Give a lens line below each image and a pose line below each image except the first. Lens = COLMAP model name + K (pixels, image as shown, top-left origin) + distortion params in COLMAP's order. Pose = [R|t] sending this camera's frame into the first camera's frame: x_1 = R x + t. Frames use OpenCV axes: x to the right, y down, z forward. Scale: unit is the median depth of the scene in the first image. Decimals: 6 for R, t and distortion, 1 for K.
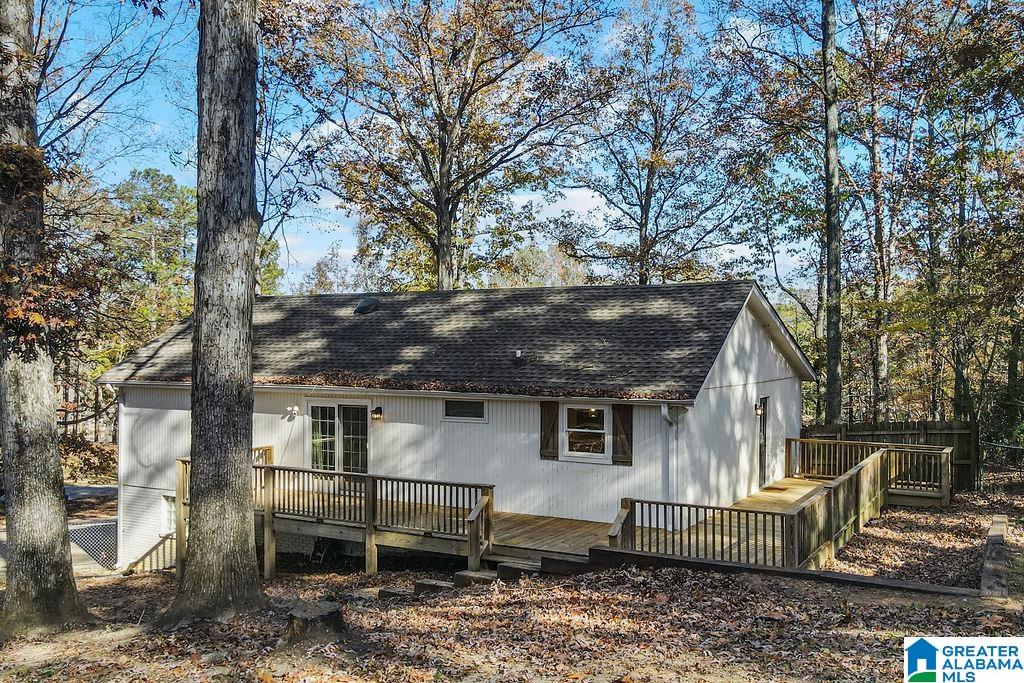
lens RADIAL K [[884.5, 0, 556.9], [0, 884.5, 341.0], [0, 0, 1]] dist [0.016810, 0.008262]
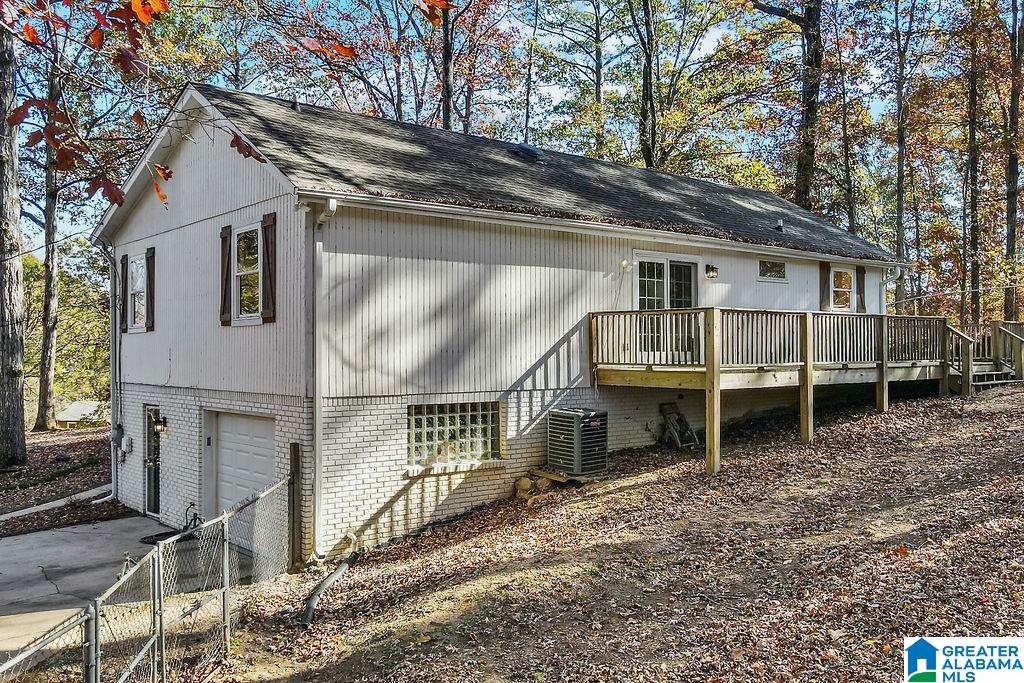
lens RADIAL K [[879.4, 0, 512.0], [0, 879.4, 341.5], [0, 0, 1]] dist [0.001854, 0.007293]
pose [[0.369118, 0.002149, 0.929380, -1.114436], [-0.004194, 0.999991, -0.000647, 0.154407], [-0.929373, -0.003659, 0.369124, 0.851979]]
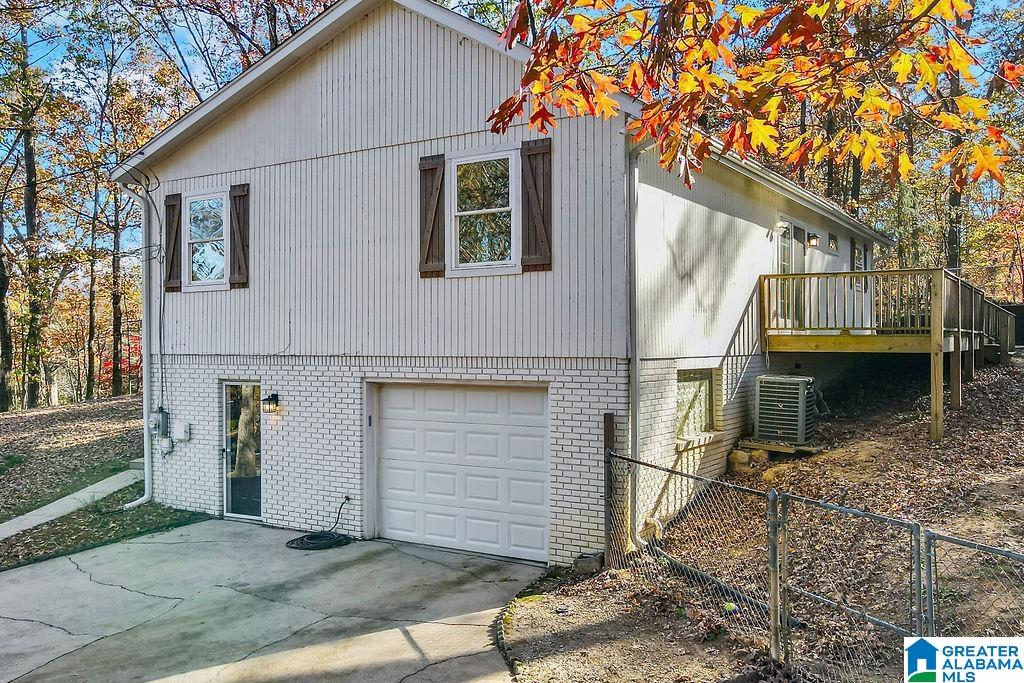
lens RADIAL K [[889.1, 0, 487.0], [0, 889.1, 341.6], [0, 0, 1]] dist [-0.034340, 0.191811]
pose [[0.084432, -0.007669, 0.996400, -1.123499], [-0.008523, 0.999928, 0.008419, 0.179787], [-0.996393, -0.009203, 0.084361, 1.247762]]
